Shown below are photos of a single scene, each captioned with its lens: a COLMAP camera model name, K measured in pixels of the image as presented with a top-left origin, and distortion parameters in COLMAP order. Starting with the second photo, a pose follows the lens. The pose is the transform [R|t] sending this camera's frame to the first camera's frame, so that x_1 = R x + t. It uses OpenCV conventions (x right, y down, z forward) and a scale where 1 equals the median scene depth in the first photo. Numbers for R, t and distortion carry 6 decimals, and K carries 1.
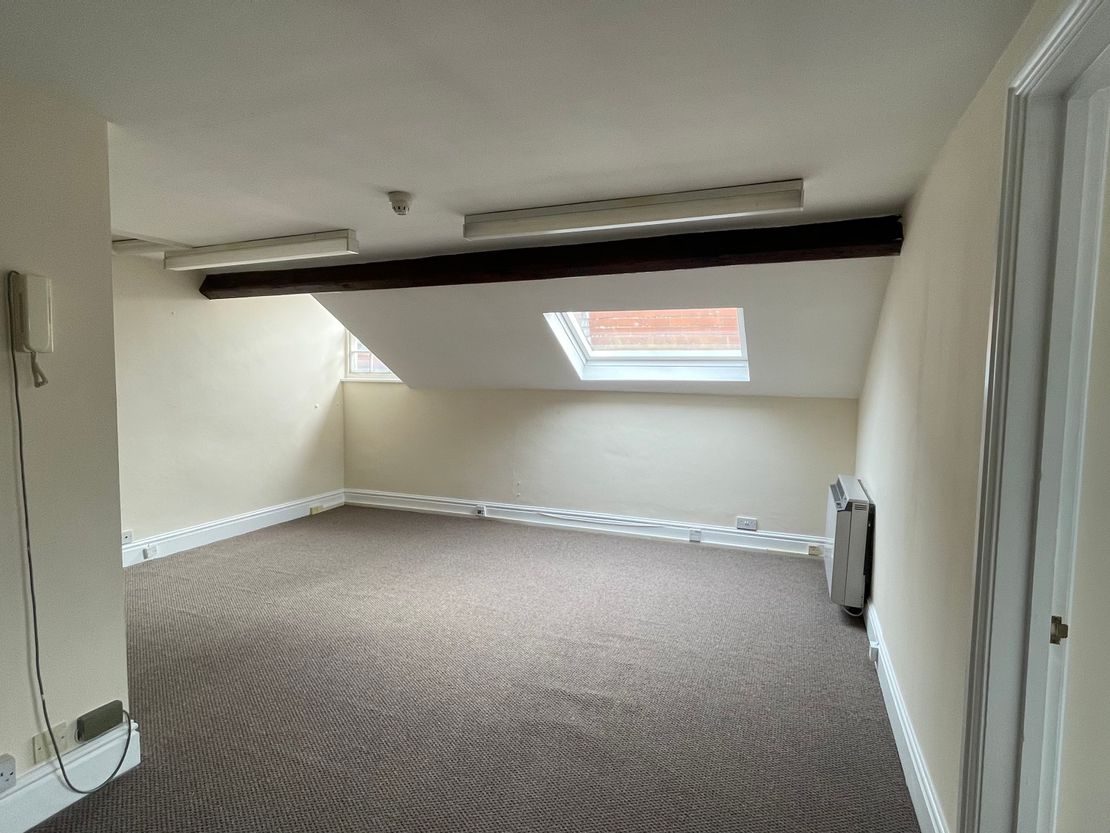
lens RADIAL K [[600.4, 0, 555.0], [0, 600.4, 416.5], [0, 0, 1]] dist [0.042340, -0.000068]
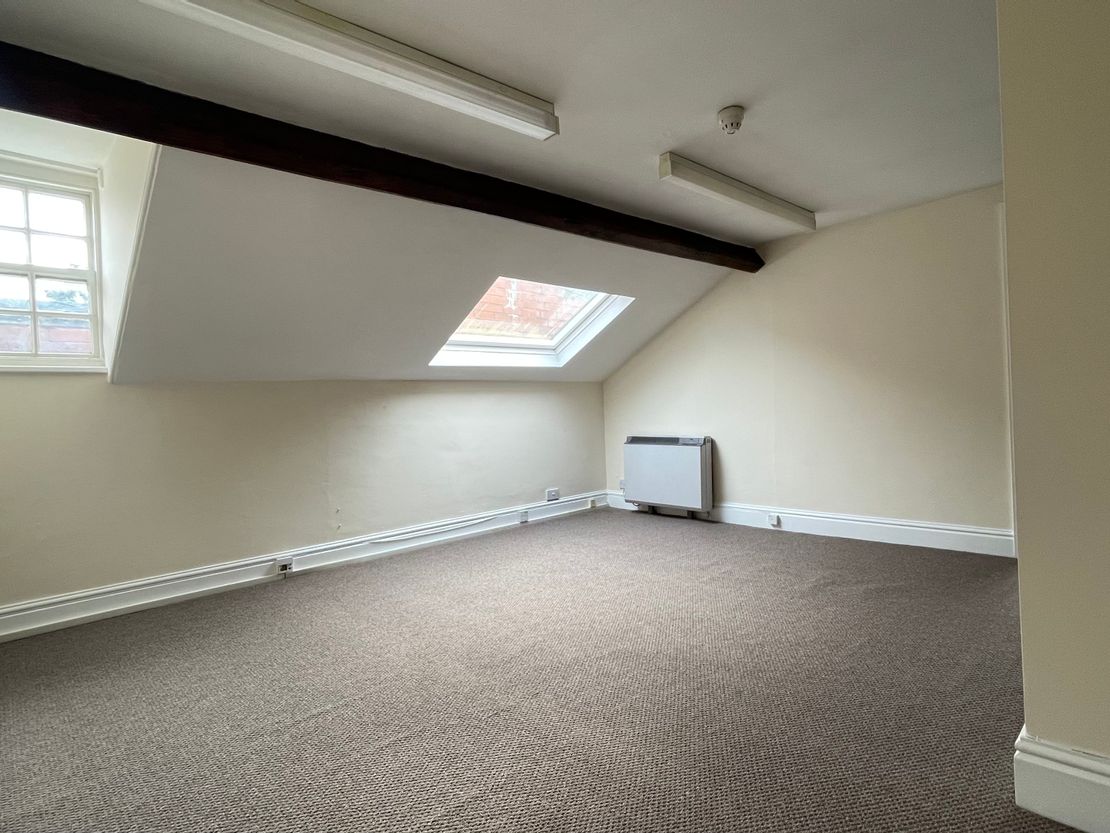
lens RADIAL K [[600.4, 0, 555.0], [0, 600.4, 416.5], [0, 0, 1]] dist [0.042340, -0.000068]
pose [[0.404220, -0.039499, 0.913808, -0.662939], [0.116788, 0.993118, -0.008733, 0.039854], [-0.907175, 0.110252, 0.406052, 0.493470]]
